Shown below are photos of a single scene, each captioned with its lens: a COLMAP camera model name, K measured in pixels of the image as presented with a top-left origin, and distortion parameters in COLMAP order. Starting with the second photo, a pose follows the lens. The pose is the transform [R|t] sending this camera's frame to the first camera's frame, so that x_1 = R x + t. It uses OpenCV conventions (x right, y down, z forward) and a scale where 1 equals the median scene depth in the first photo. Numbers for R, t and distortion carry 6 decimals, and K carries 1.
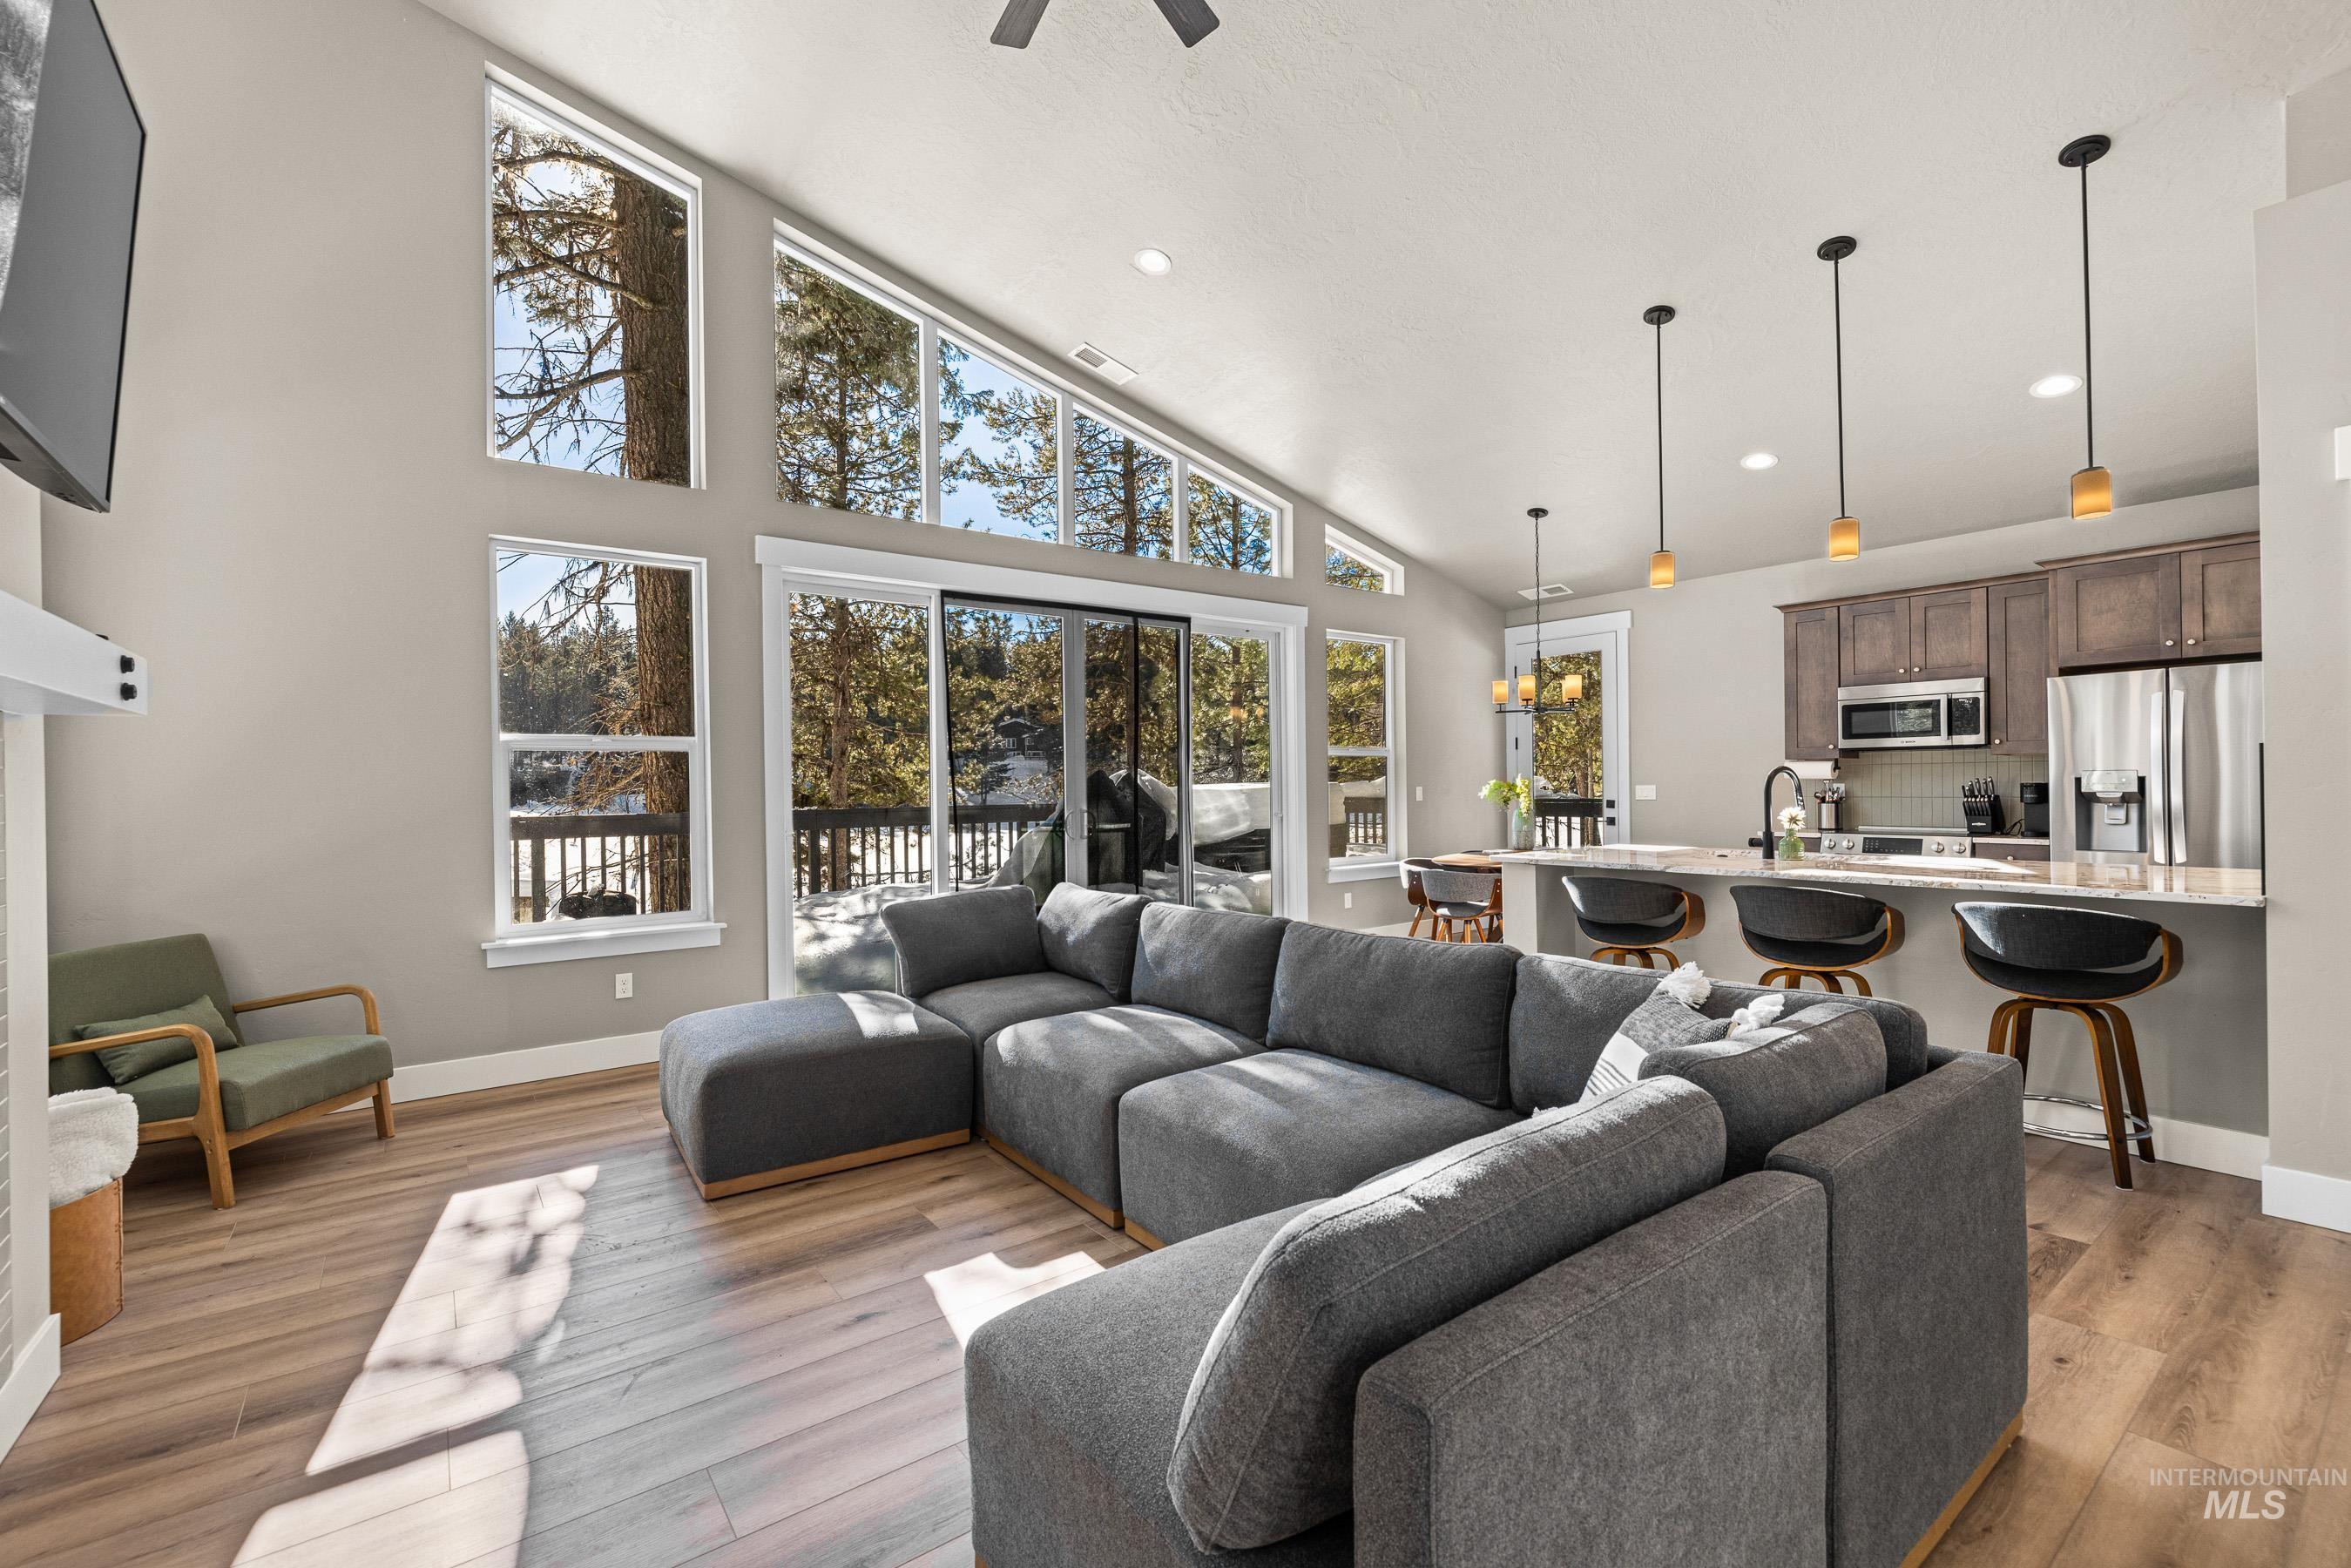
lens RADIAL K [[999.1, 0, 1162.2], [0, 999.1, 785.1], [0, 0, 1]] dist [0.000011, 0.000211]
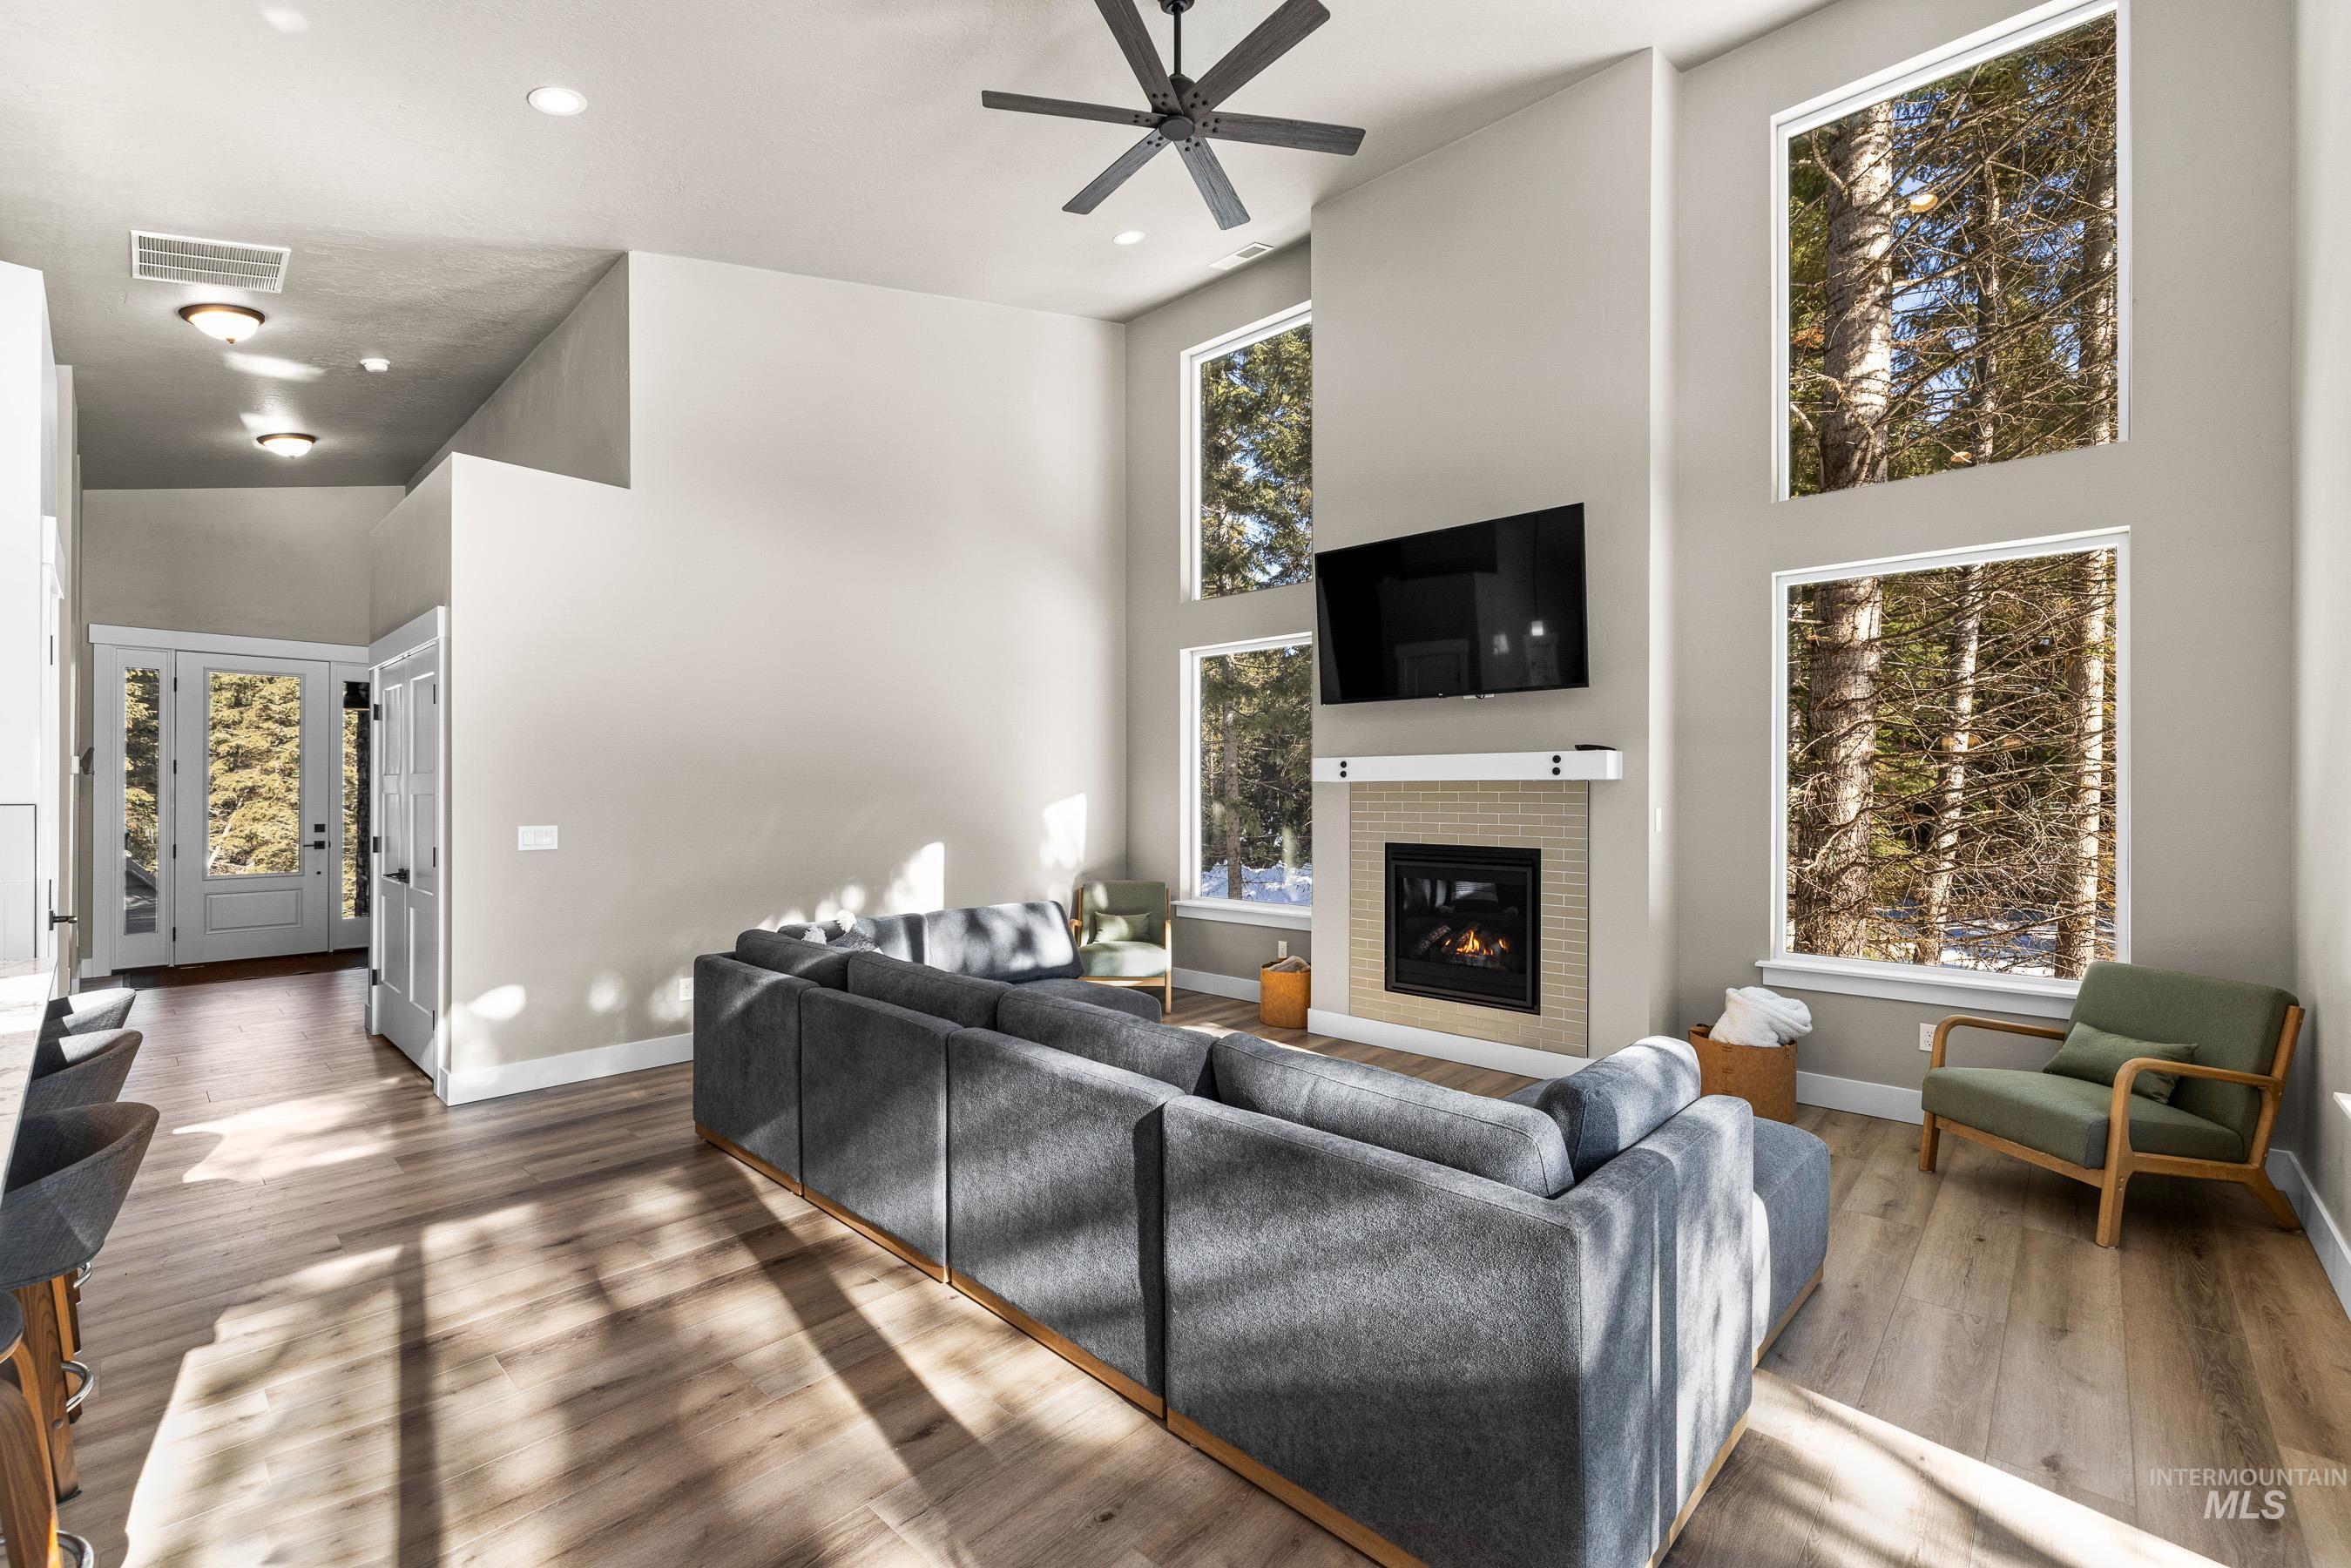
lens RADIAL K [[1012.7, 0, 1171.3], [0, 1012.7, 785.1], [0, 0, 1]] dist [0.000041, -0.000046]
pose [[-0.983021, 0.009865, -0.183228, 0.085164], [0.010095, 0.999949, -0.000321, -0.023815], [0.183215, -0.002166, -0.983070, 1.073345]]
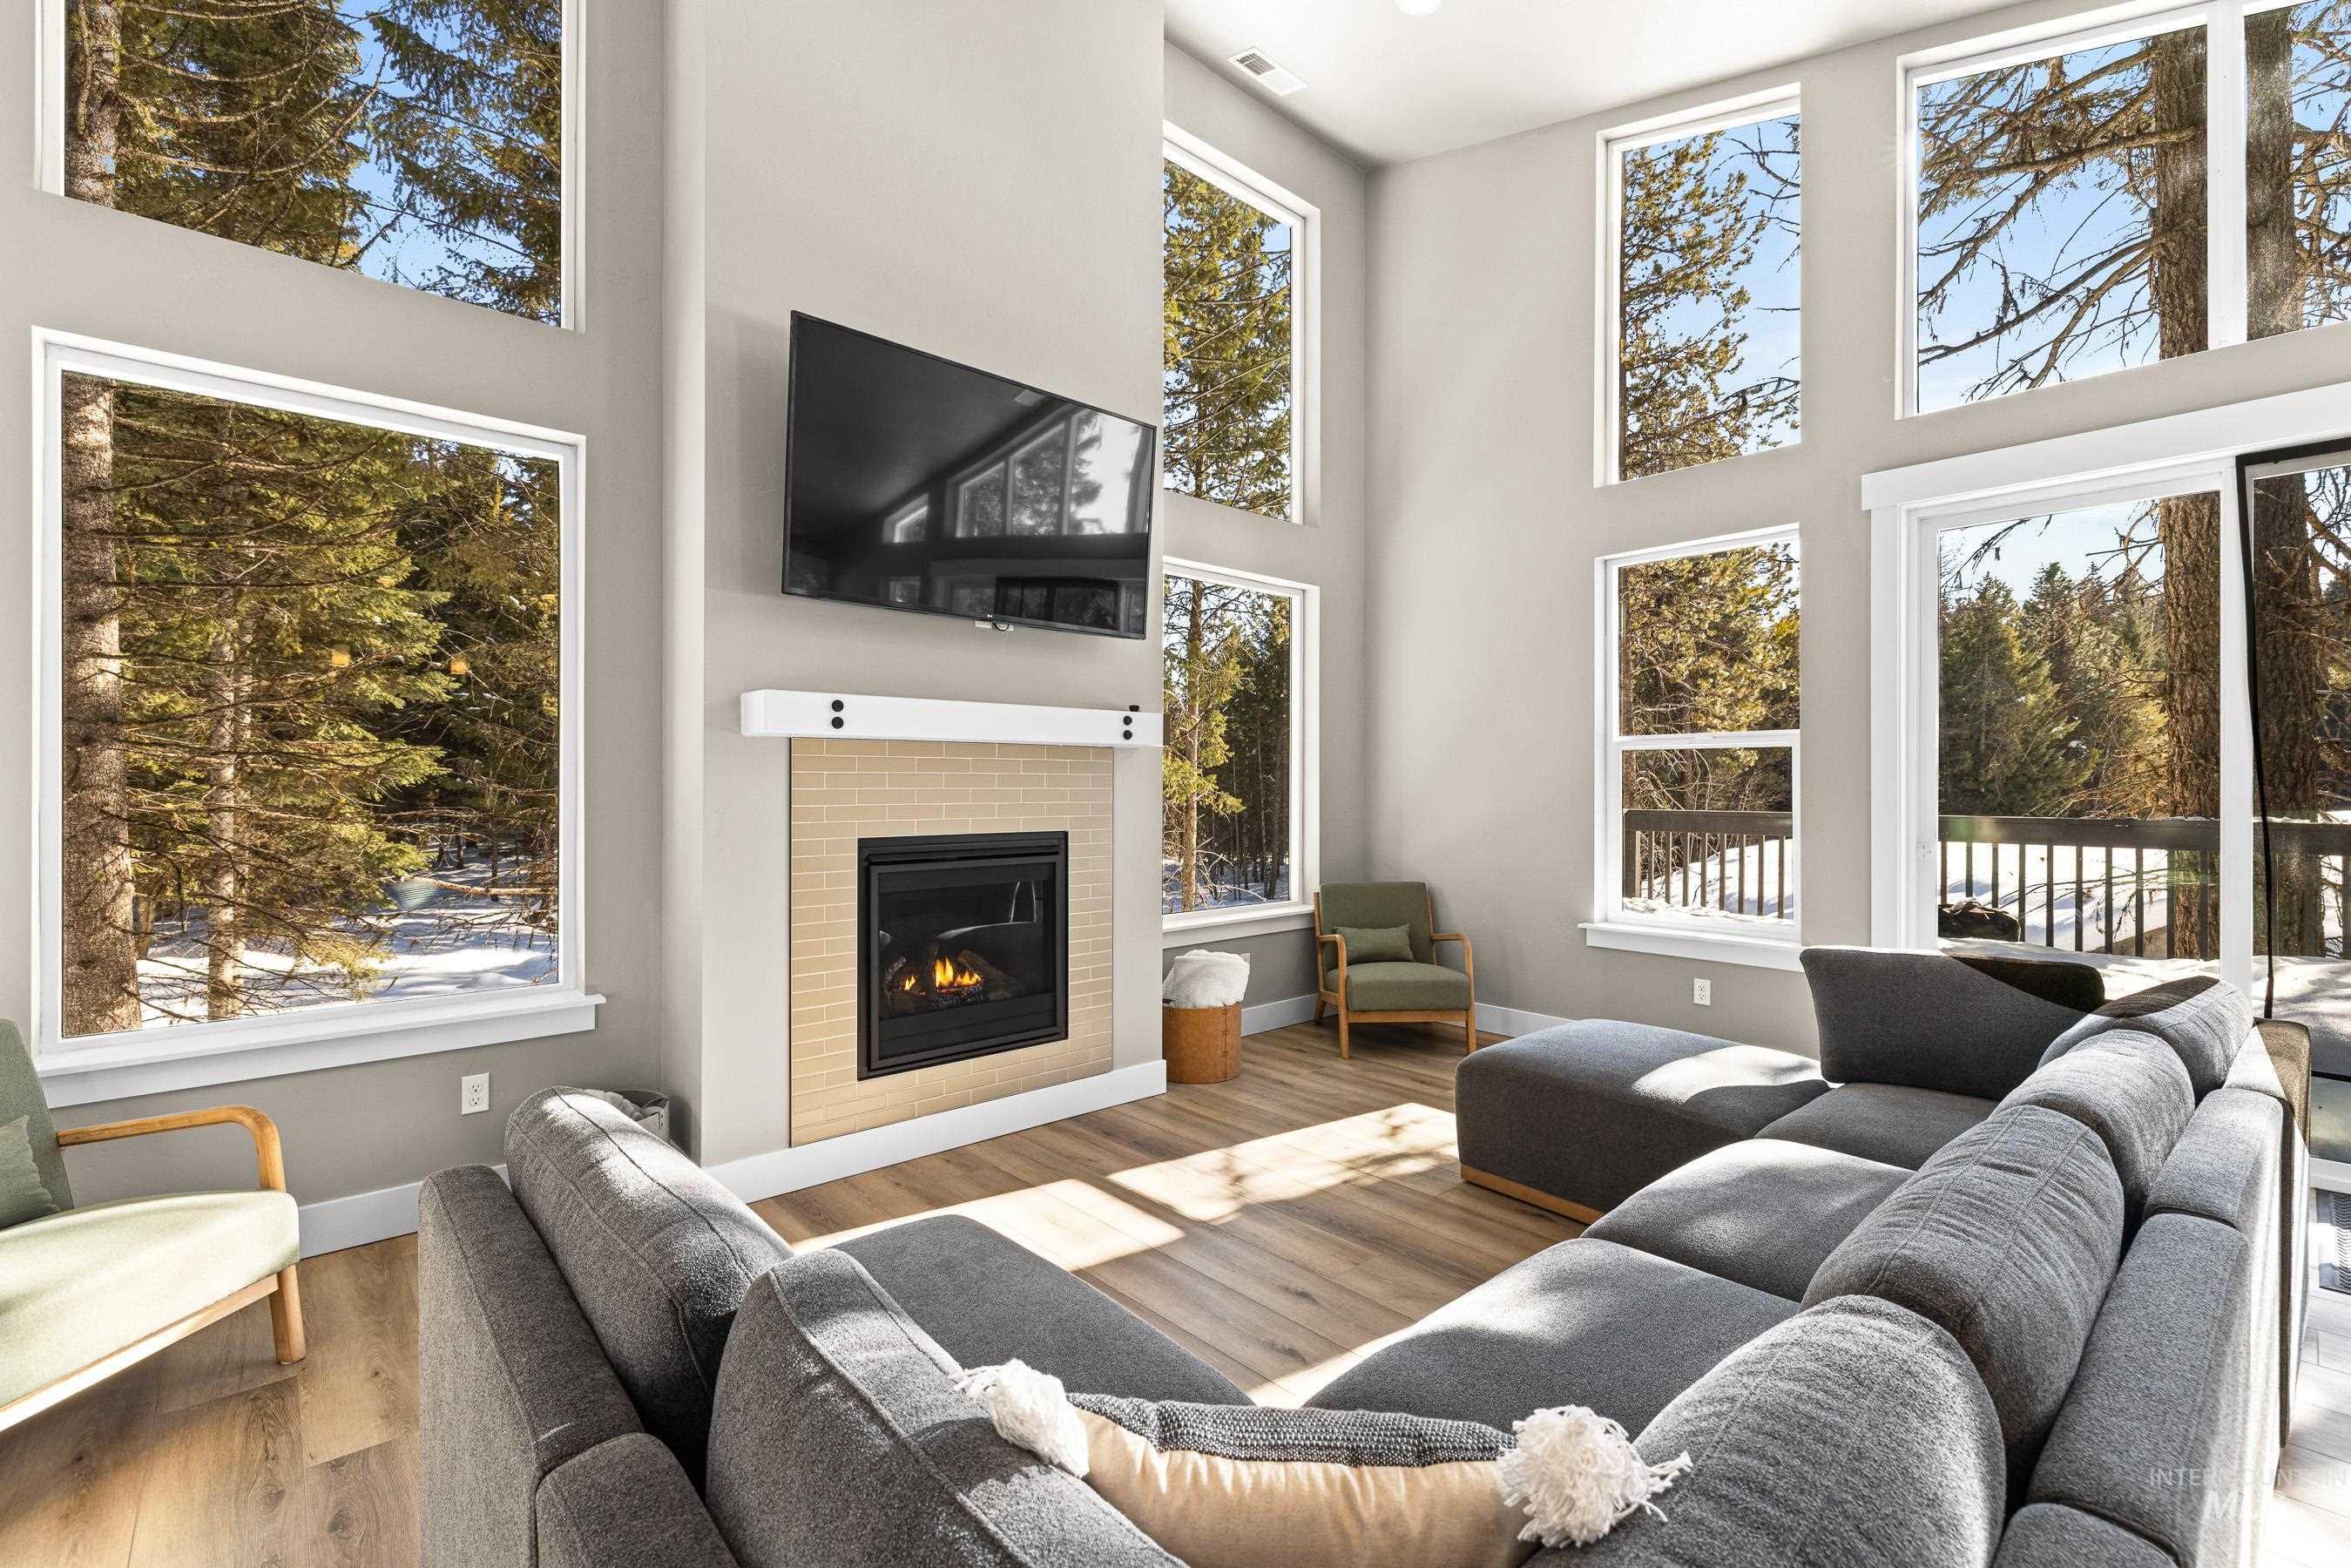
lens RADIAL K [[999.1, 0, 1162.2], [0, 999.1, 785.1], [0, 0, 1]] dist [0.000011, 0.000211]
pose [[0.088649, 0.009859, -0.996014, 0.298227], [-0.003981, 0.999947, 0.009544, -0.005328], [0.996055, 0.003120, 0.088683, 0.310672]]
